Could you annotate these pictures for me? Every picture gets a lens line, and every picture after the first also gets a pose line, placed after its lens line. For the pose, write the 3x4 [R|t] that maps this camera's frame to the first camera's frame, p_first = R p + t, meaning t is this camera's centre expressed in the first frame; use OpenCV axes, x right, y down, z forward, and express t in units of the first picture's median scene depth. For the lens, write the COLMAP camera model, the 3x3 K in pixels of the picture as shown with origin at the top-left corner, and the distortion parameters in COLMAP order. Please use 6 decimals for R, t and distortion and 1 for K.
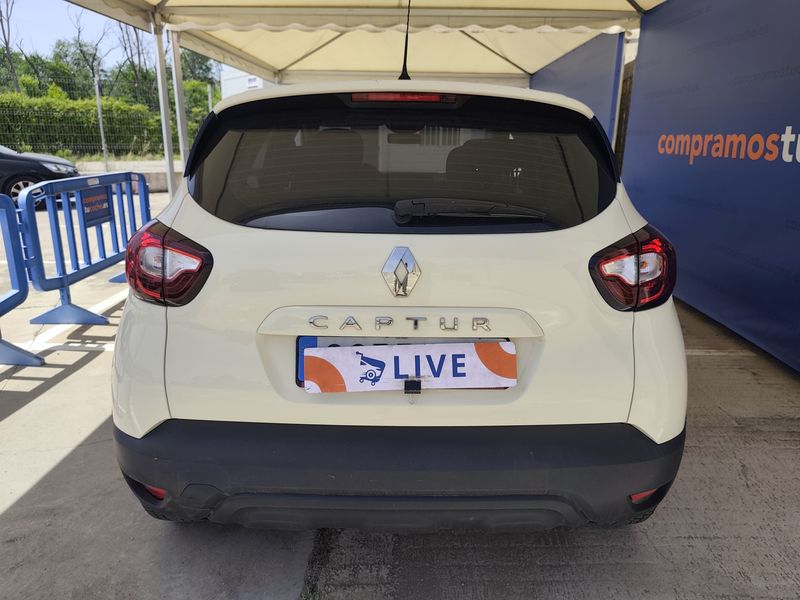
lens RADIAL K [[582.6, 0, 400.0], [0, 582.6, 300.0], [0, 0, 1]] dist [0.026346, -0.001057]
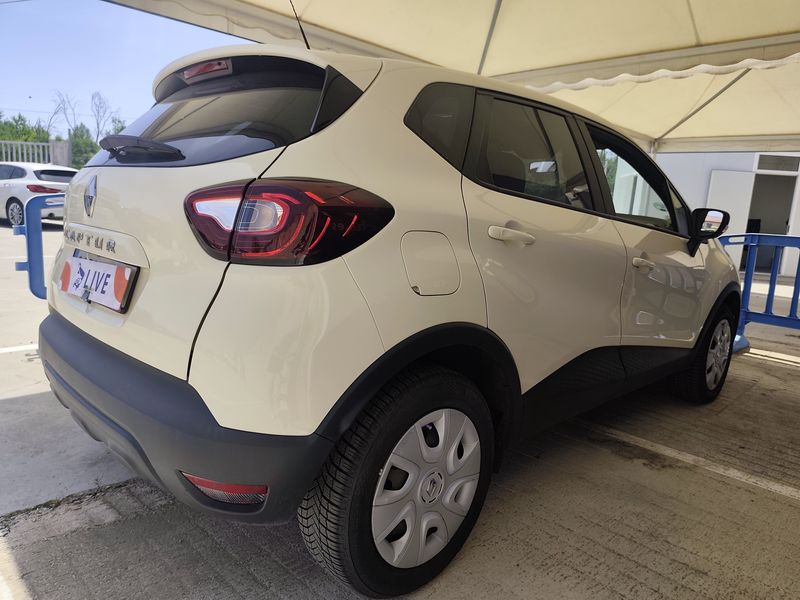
lens RADIAL K [[577.0, 0, 399.3], [0, 577.0, 309.8], [0, 0, 1]] dist [0.005407, -0.003778]
pose [[0.698321, 0.162129, -0.697181, 0.345050], [-0.251728, 0.967417, -0.027167, 0.013591], [0.670060, 0.194471, 0.716380, 0.164560]]
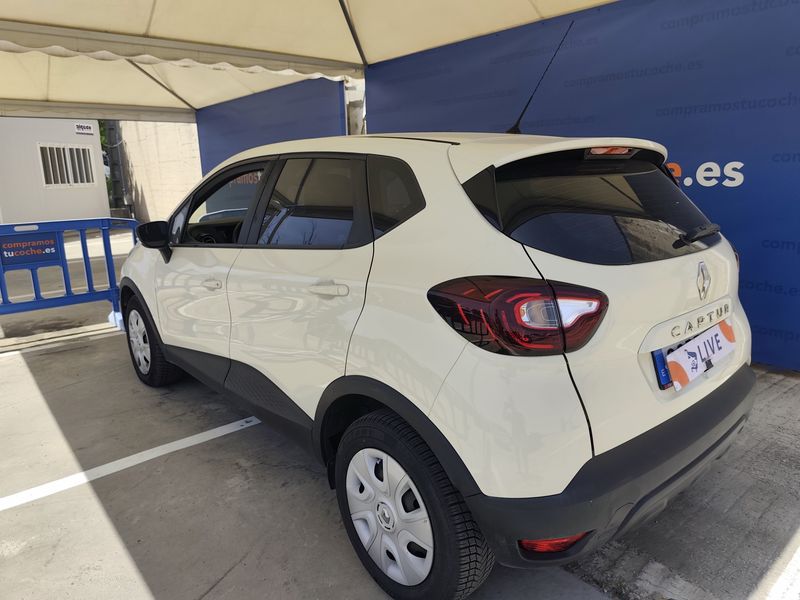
lens RADIAL K [[596.4, 0, 400.0], [0, 596.4, 300.0], [0, 0, 1]] dist [0.015979, -0.002062]
pose [[0.737781, -0.177004, 0.651421, -0.374417], [0.210969, 0.977132, 0.026568, -0.049946], [-0.641226, 0.117828, 0.758251, 0.108420]]
